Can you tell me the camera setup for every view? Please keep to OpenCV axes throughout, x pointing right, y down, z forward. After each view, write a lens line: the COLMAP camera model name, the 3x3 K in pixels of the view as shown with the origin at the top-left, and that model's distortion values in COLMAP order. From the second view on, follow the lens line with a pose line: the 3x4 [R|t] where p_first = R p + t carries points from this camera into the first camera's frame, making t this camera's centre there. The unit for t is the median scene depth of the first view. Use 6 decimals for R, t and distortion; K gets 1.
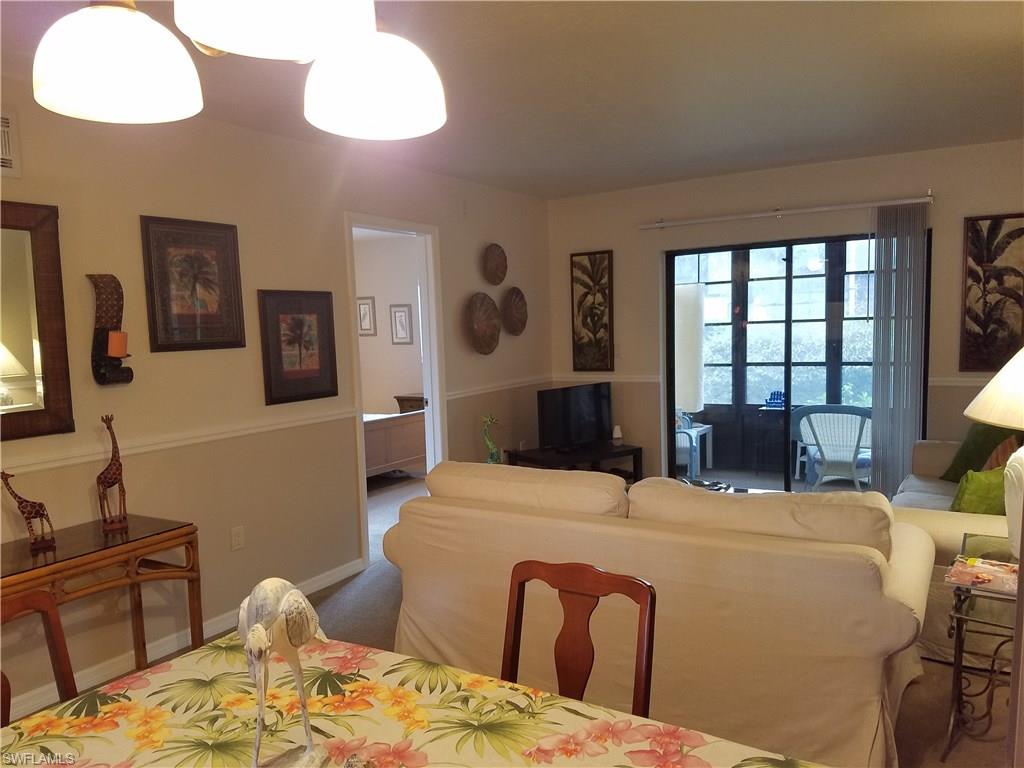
lens RADIAL K [[792.9, 0, 501.4], [0, 792.9, 412.0], [0, 0, 1]] dist [0.163963, -0.253378]
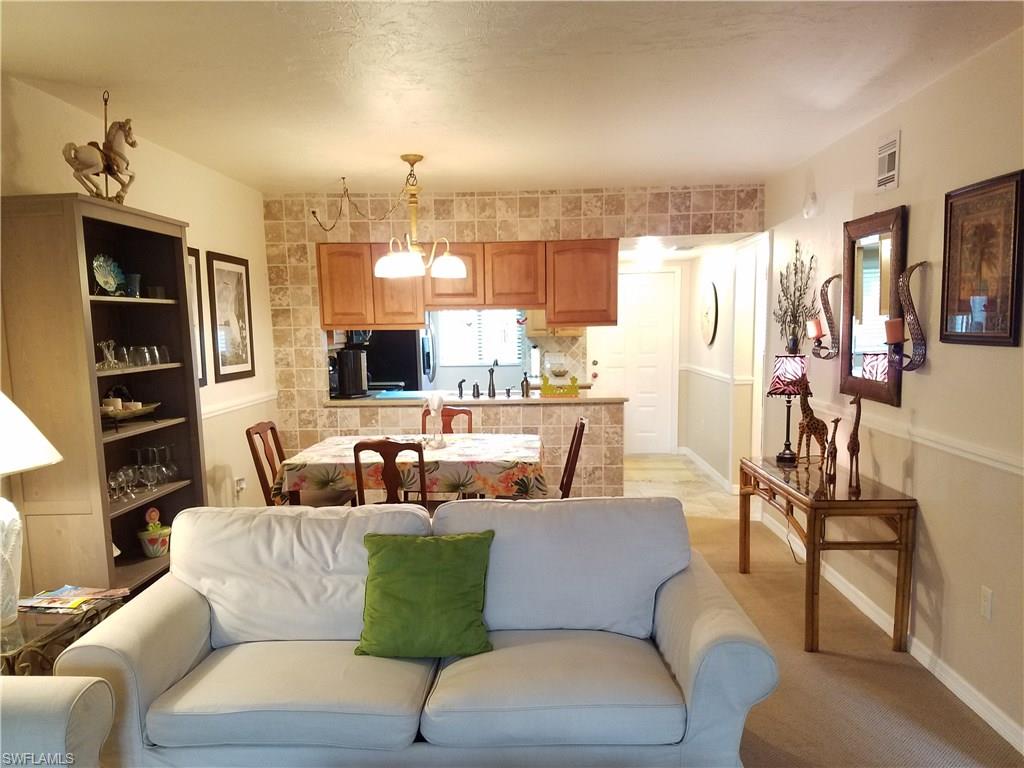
lens RADIAL K [[792.9, 0, 504.4], [0, 792.9, 418.5], [0, 0, 1]] dist [0.163963, -0.253378]
pose [[-0.862676, 0.106067, -0.494510, 0.329024], [-0.014670, 0.972103, 0.234096, -0.142125], [0.505545, 0.209204, -0.837054, 1.105591]]
